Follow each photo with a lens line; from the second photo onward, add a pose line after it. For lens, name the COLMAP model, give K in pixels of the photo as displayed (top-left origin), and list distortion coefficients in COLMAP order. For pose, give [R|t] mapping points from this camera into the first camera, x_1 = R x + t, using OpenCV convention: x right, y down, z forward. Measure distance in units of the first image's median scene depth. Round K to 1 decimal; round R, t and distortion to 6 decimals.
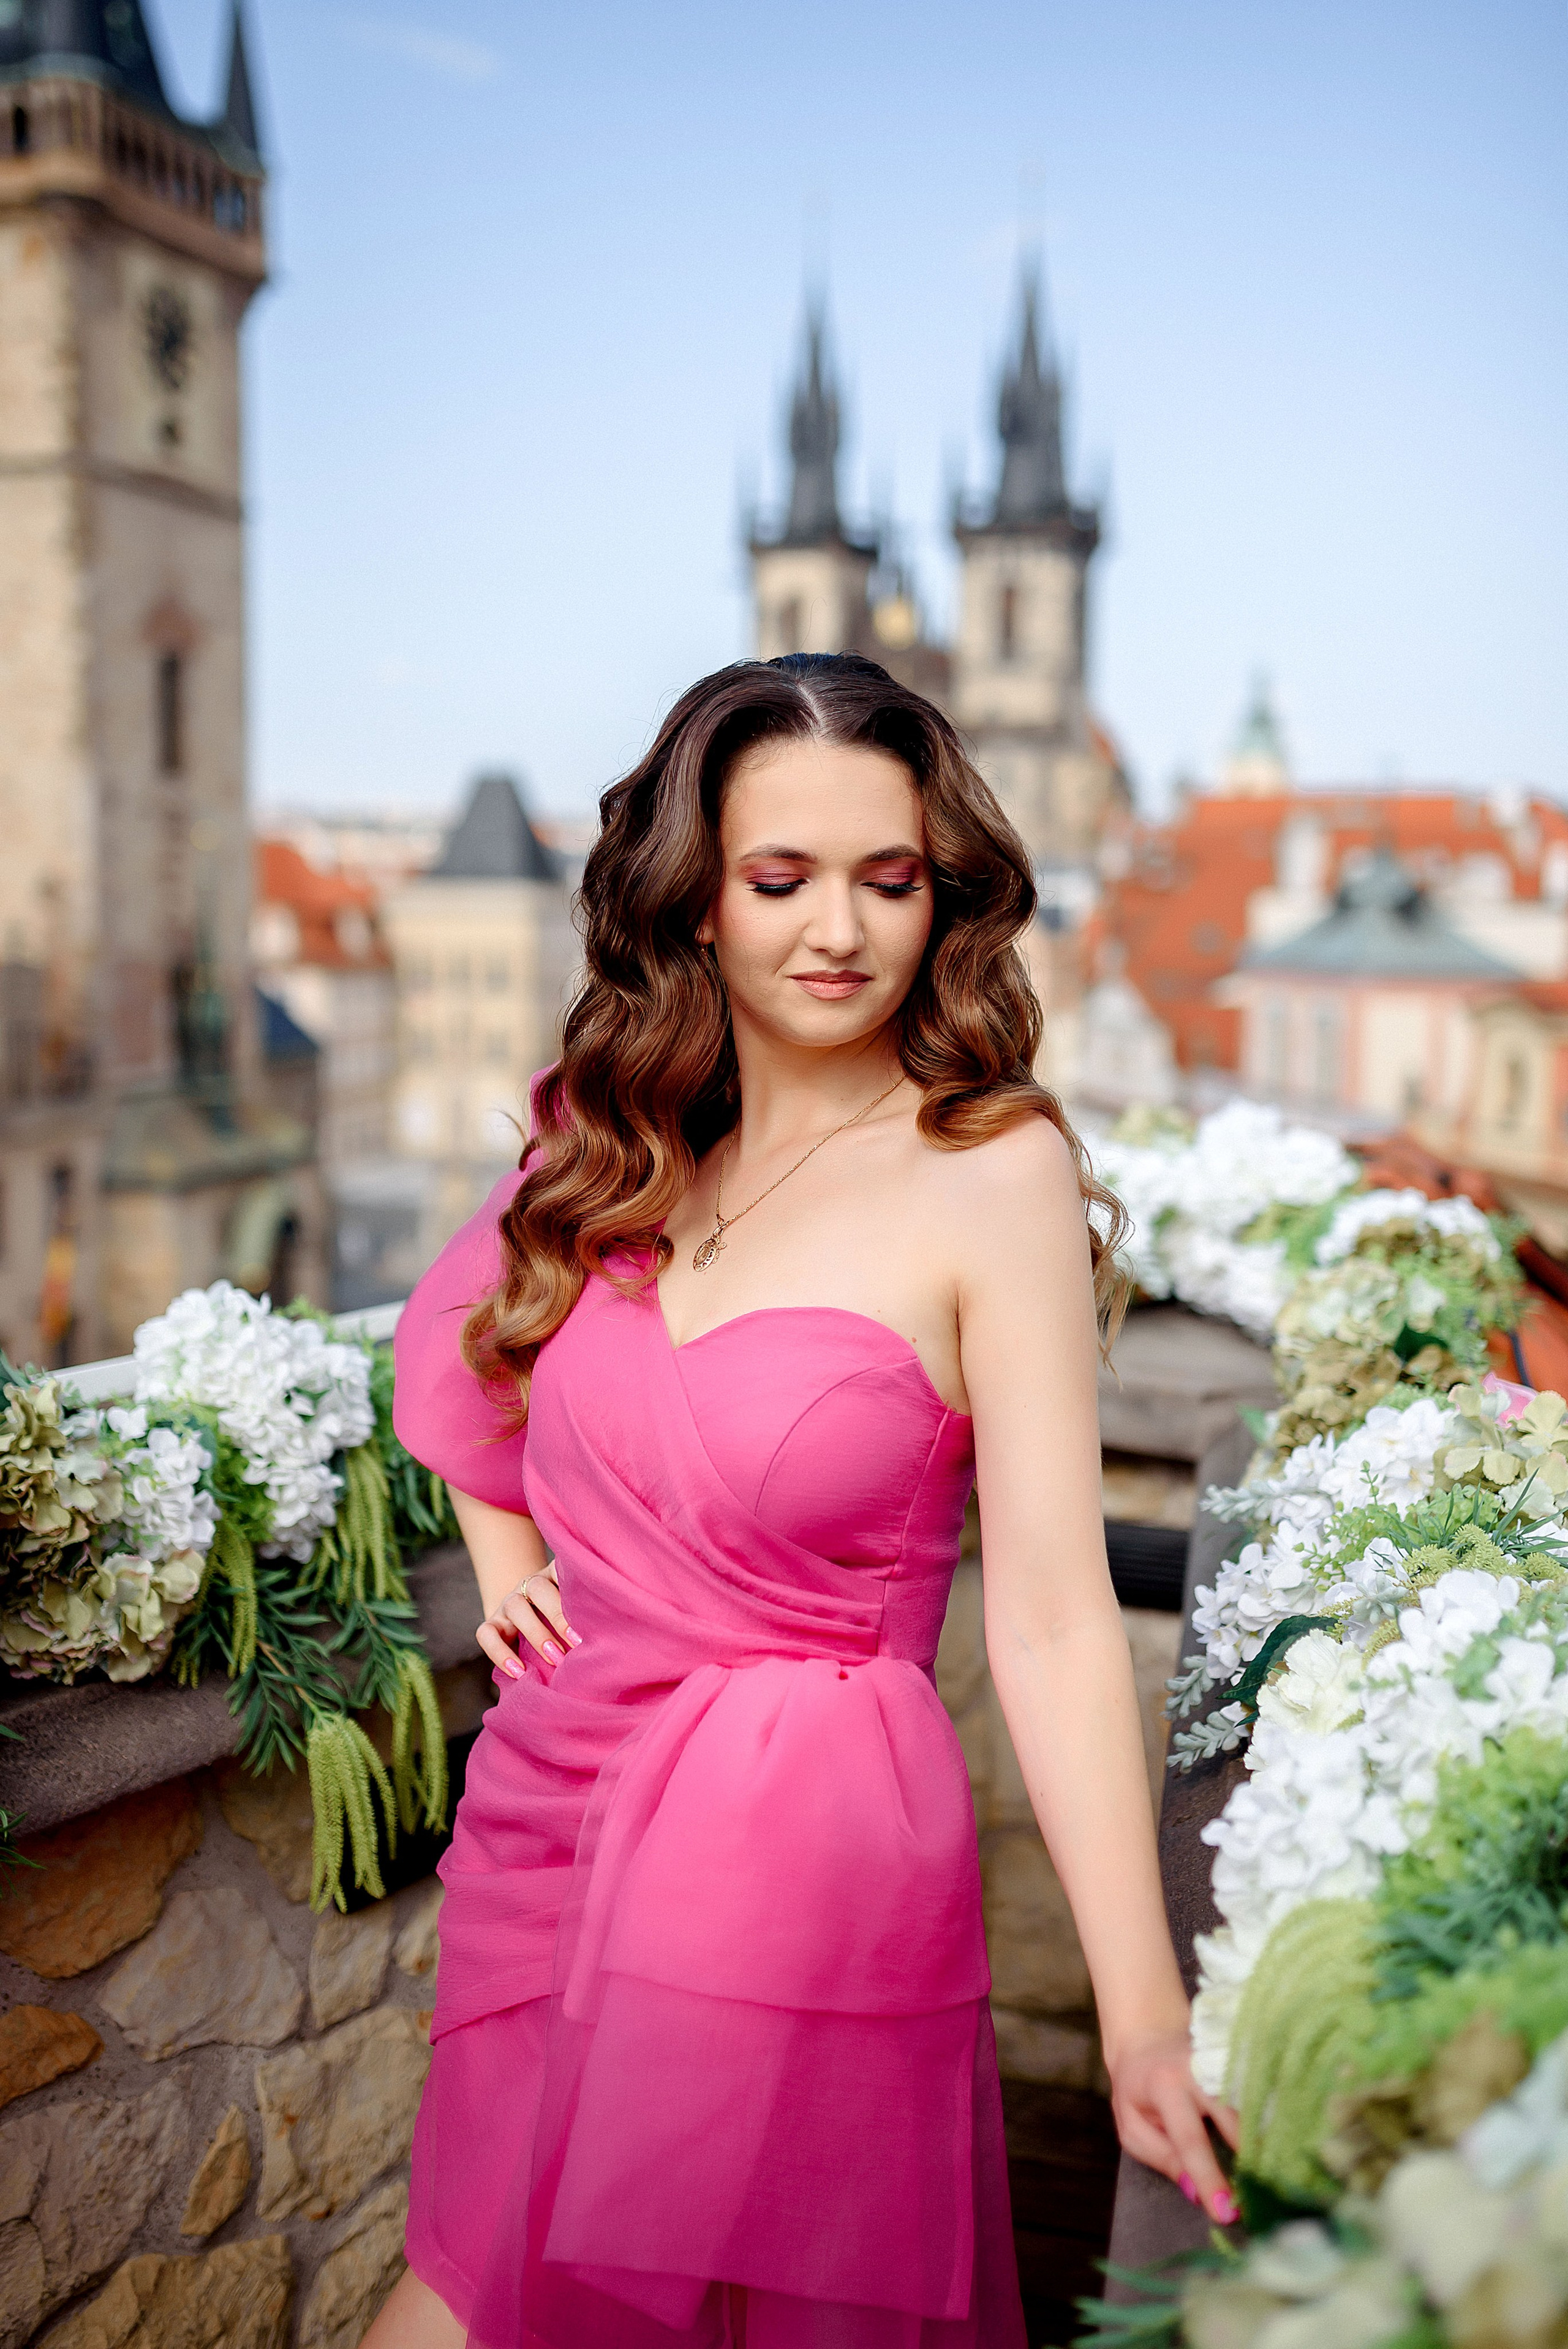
lens RADIAL K [[2472.3, 0, 819.4], [0, 2472.3, 1168.0], [0, 0, 1]] dist [-0.014710, -0.036445]
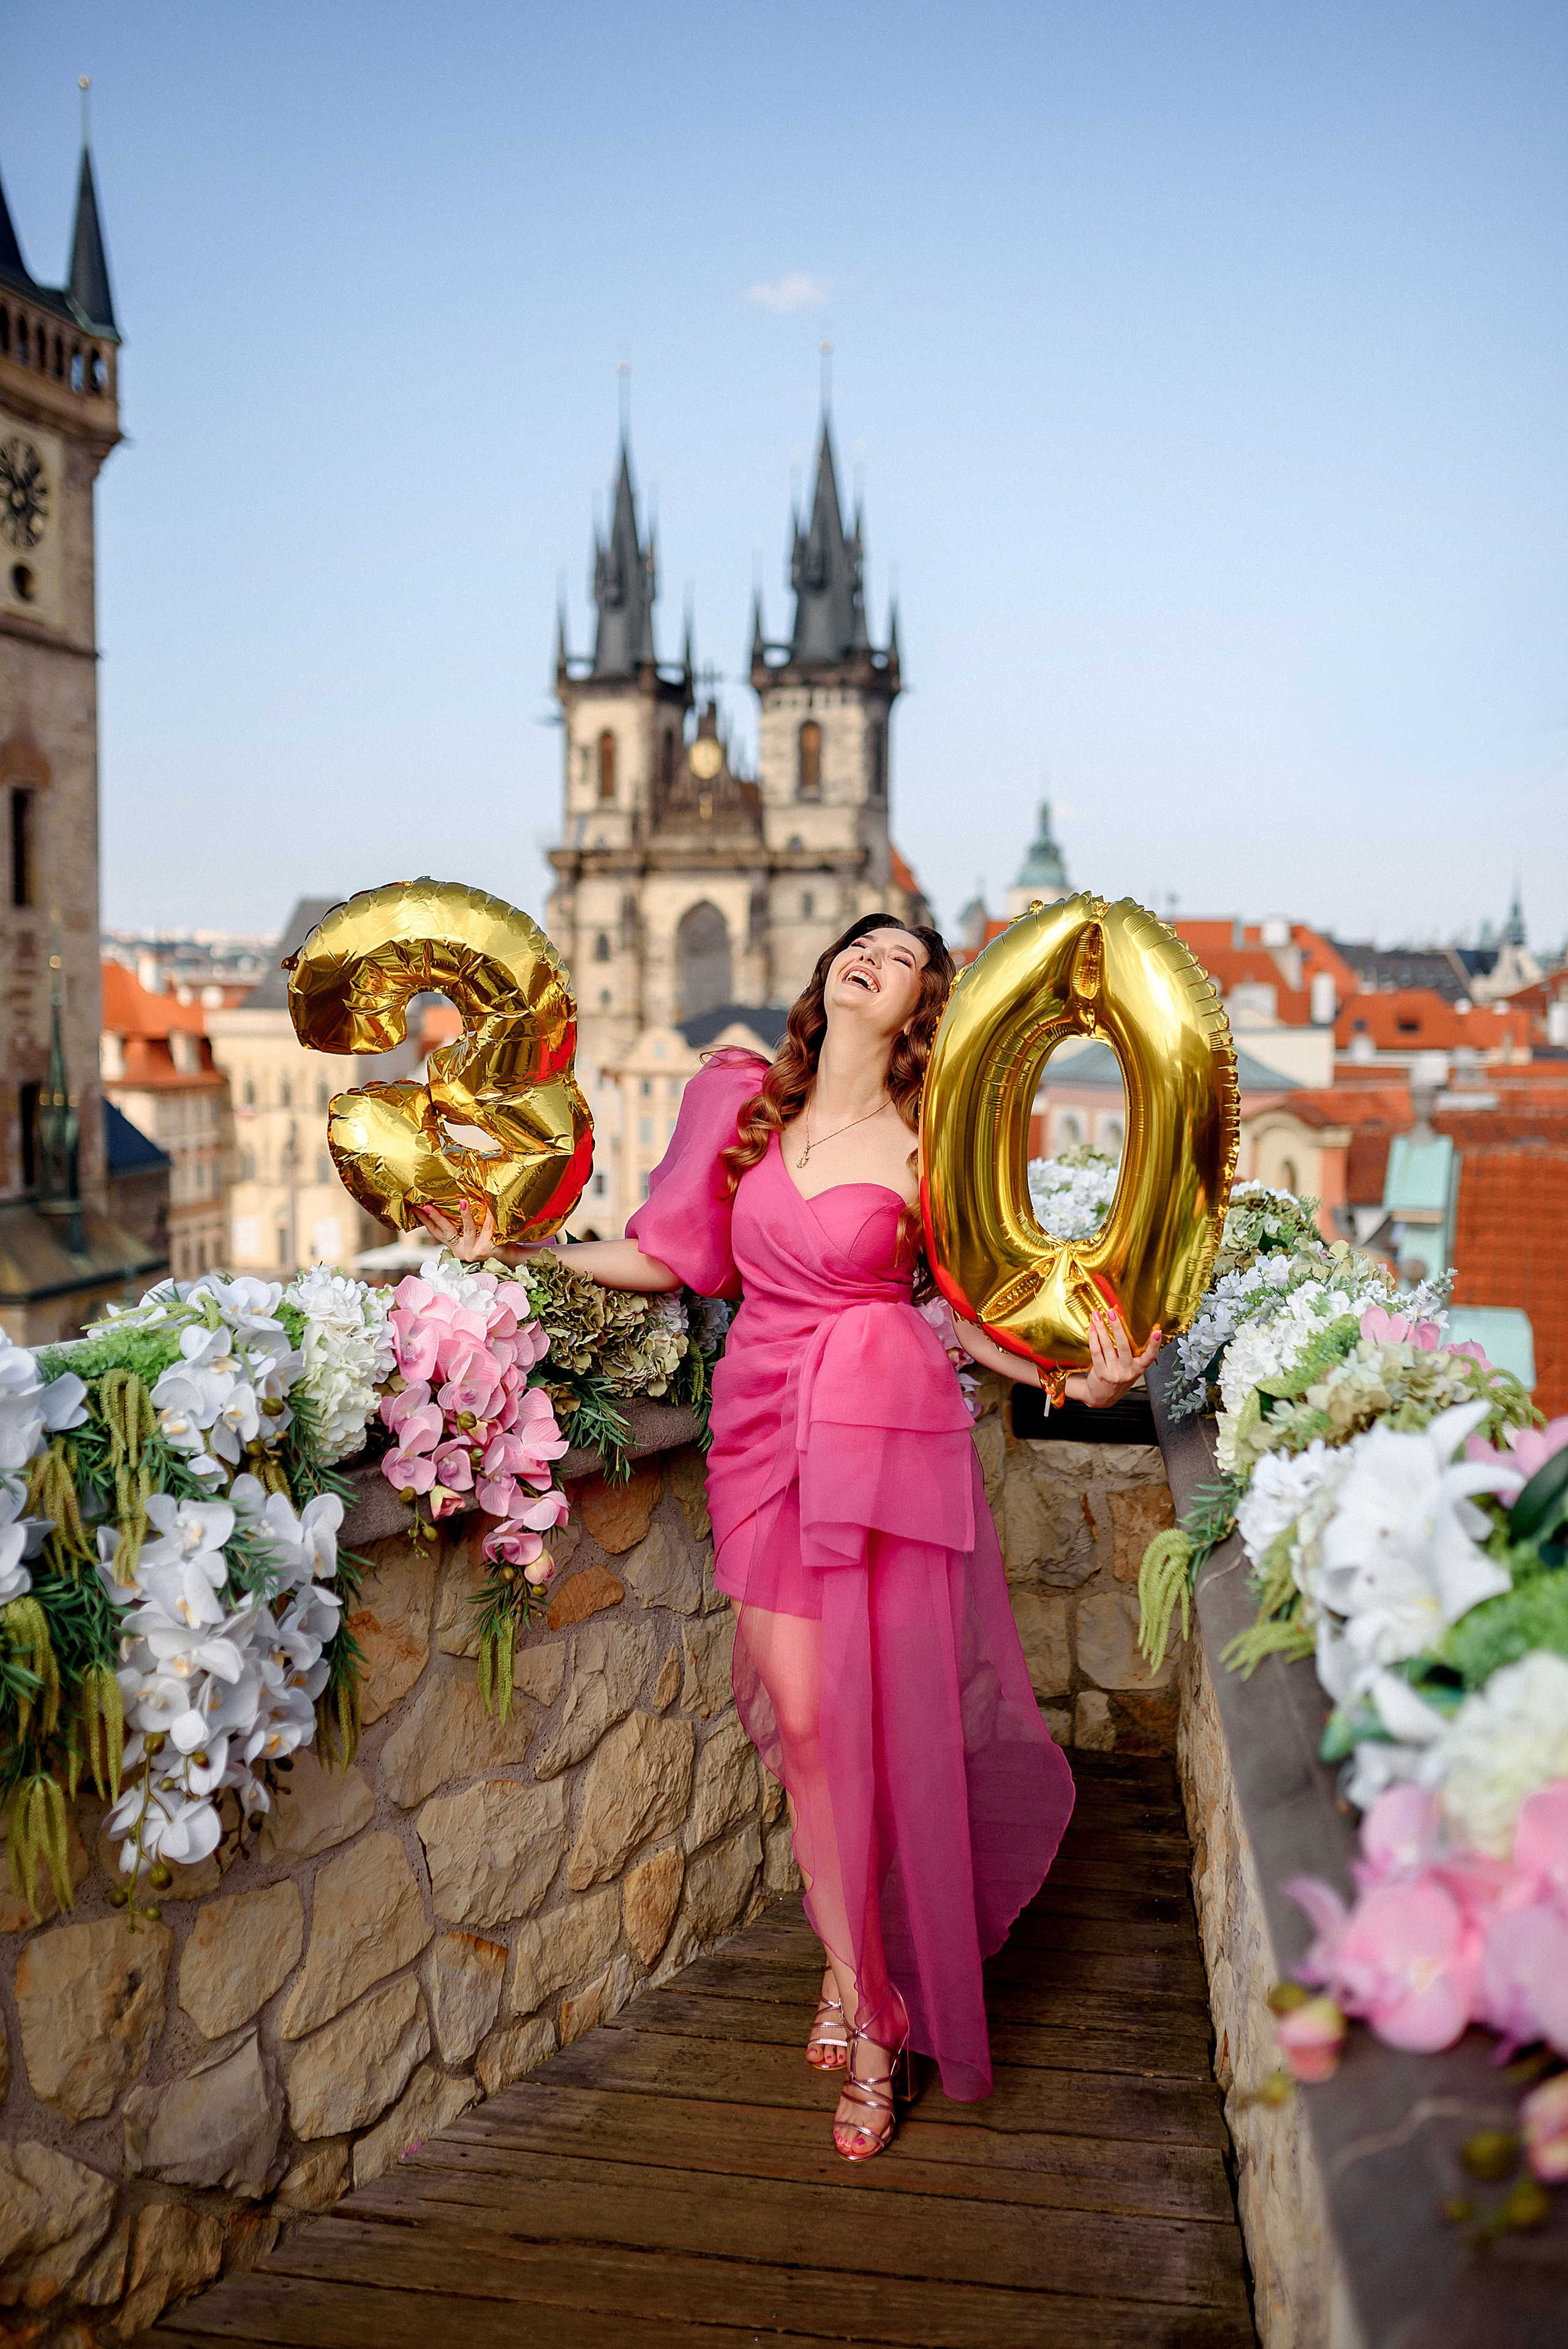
lens RADIAL K [[2472.6, 0, 819.4], [0, 2472.6, 1168.0], [0, 0, 1]] dist [-0.014710, -0.036445]
pose [[0.996129, -0.006887, 0.087630, -0.249745], [0.011232, 0.998726, -0.049190, 0.094635], [-0.087180, 0.049984, 0.994938, -0.796672]]
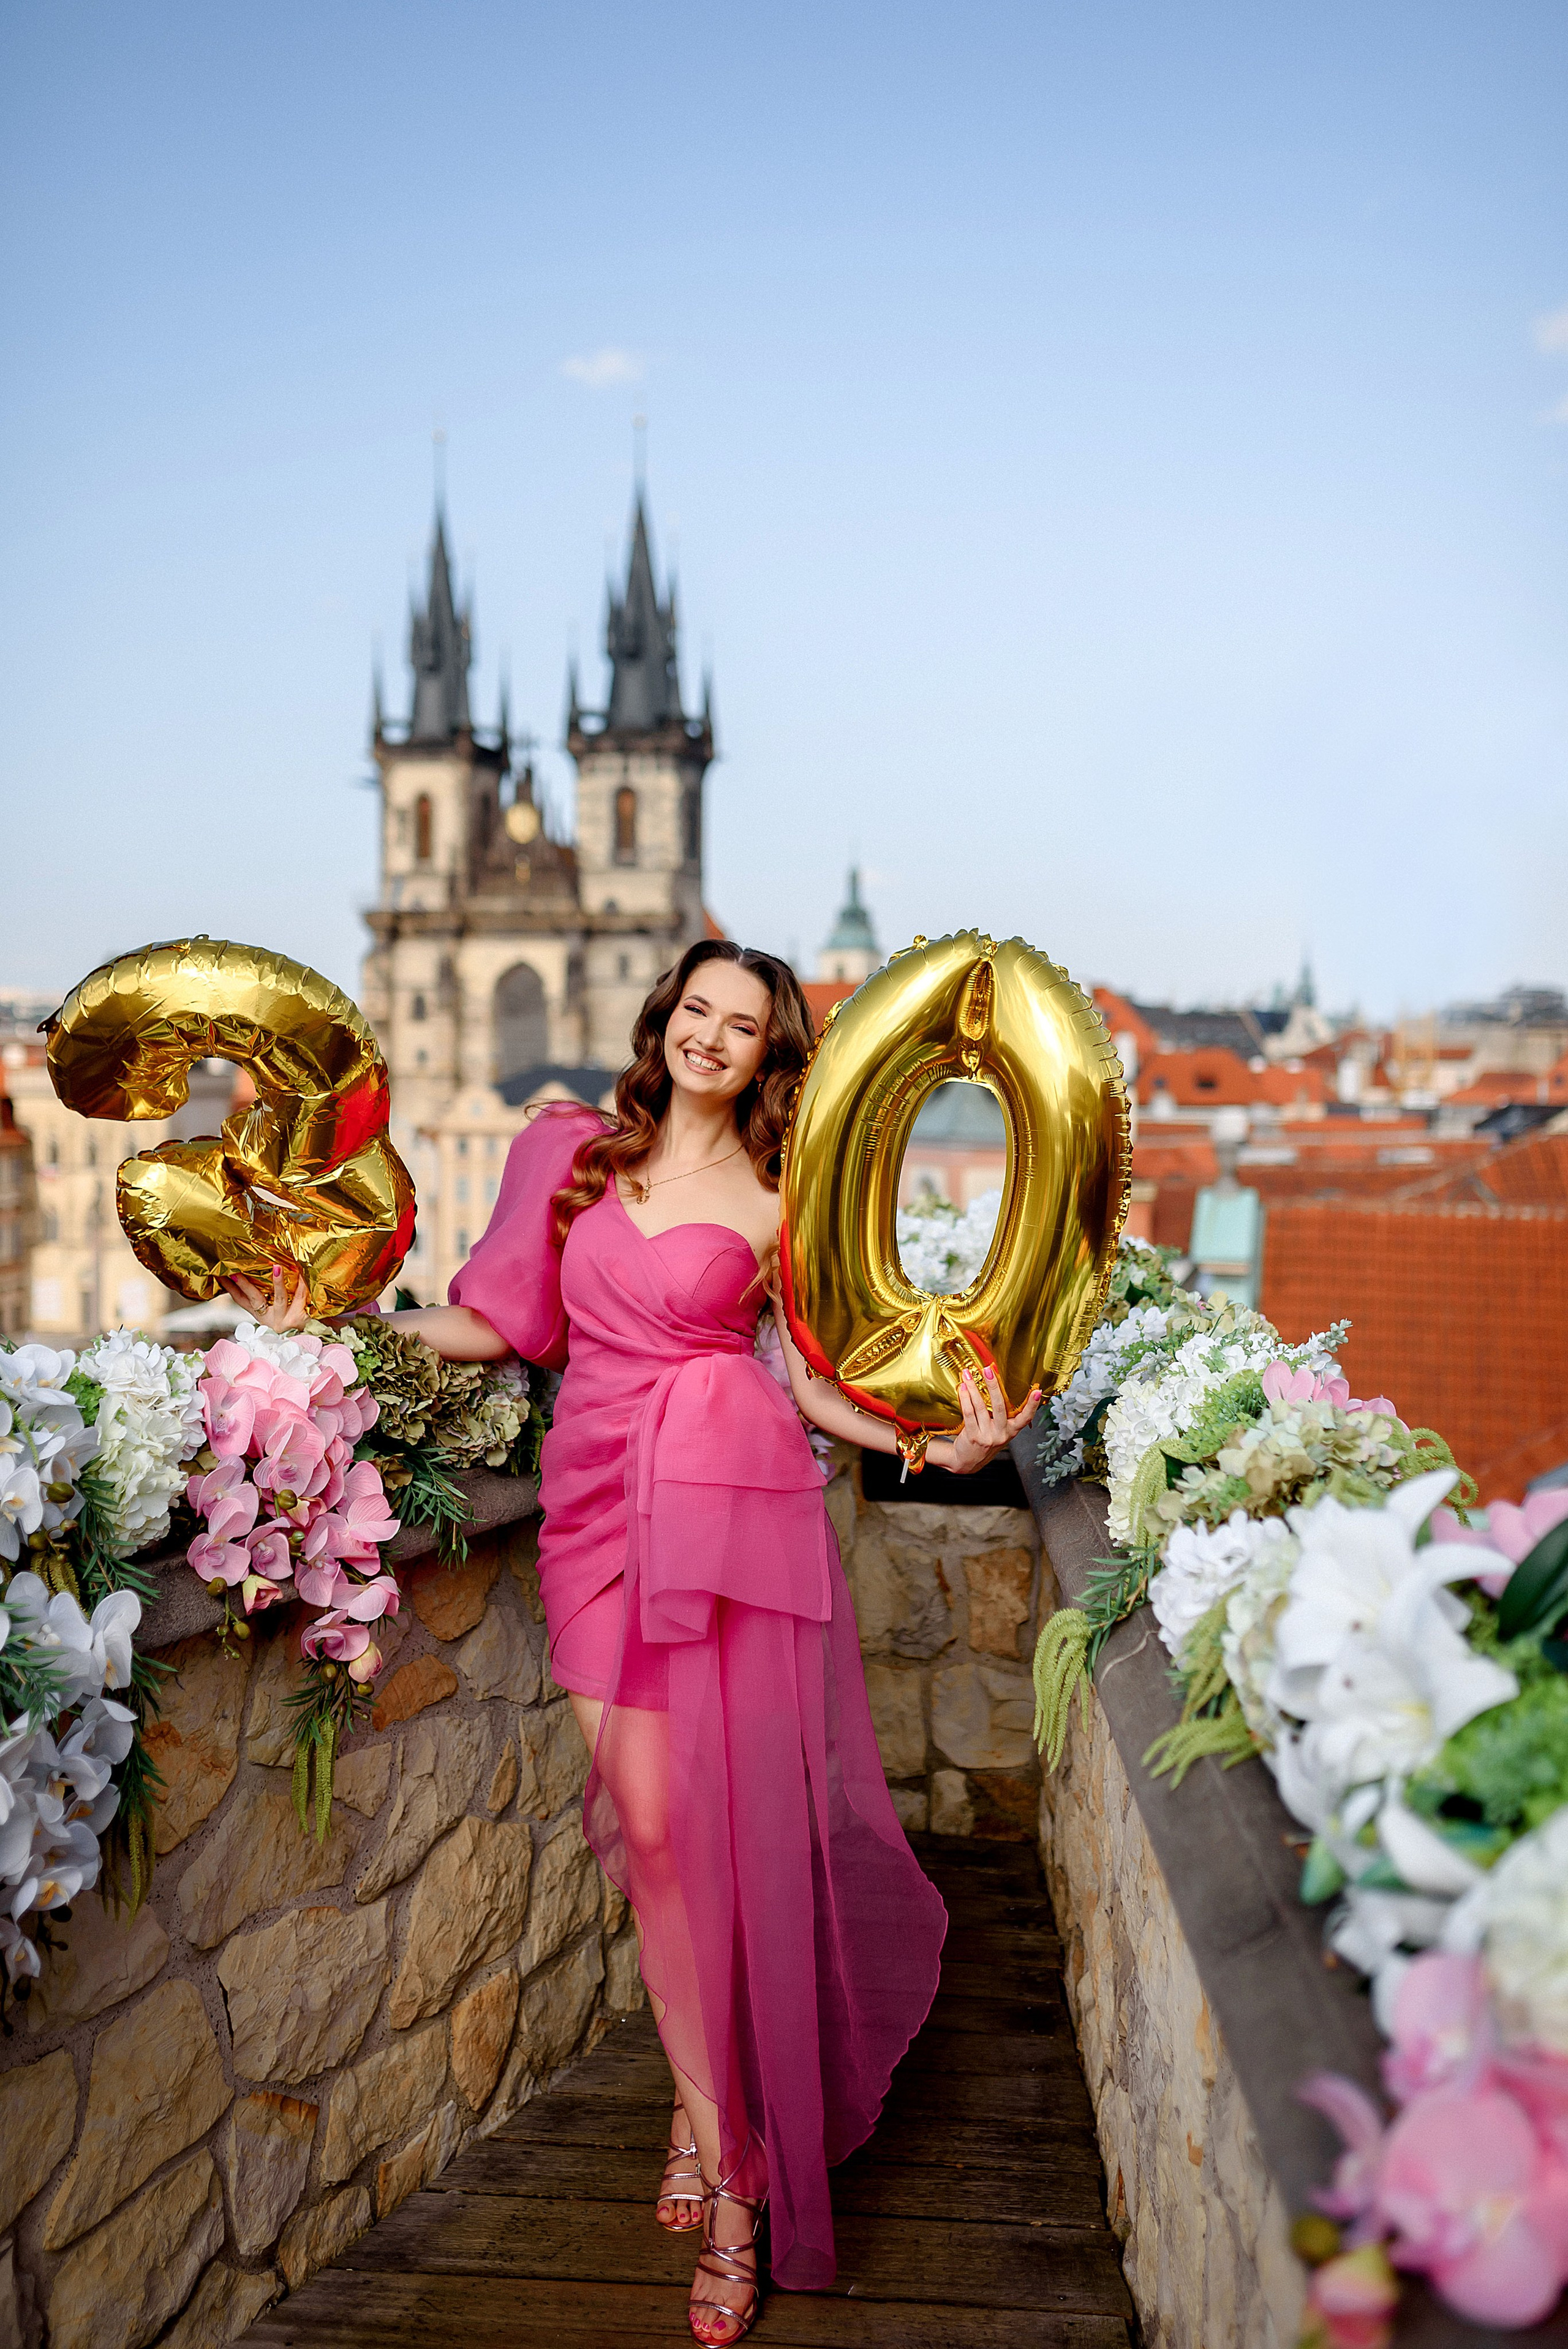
lens RADIAL K [[2405.2, 0, 832.9], [0, 2405.2, 1097.3], [0, 0, 1]] dist [0.116353, 0.035518]
pose [[0.985403, -0.003878, 0.170191, -0.261528], [0.021259, 0.994717, -0.100427, 0.092156], [-0.168902, 0.102579, 0.980280, -0.668388]]
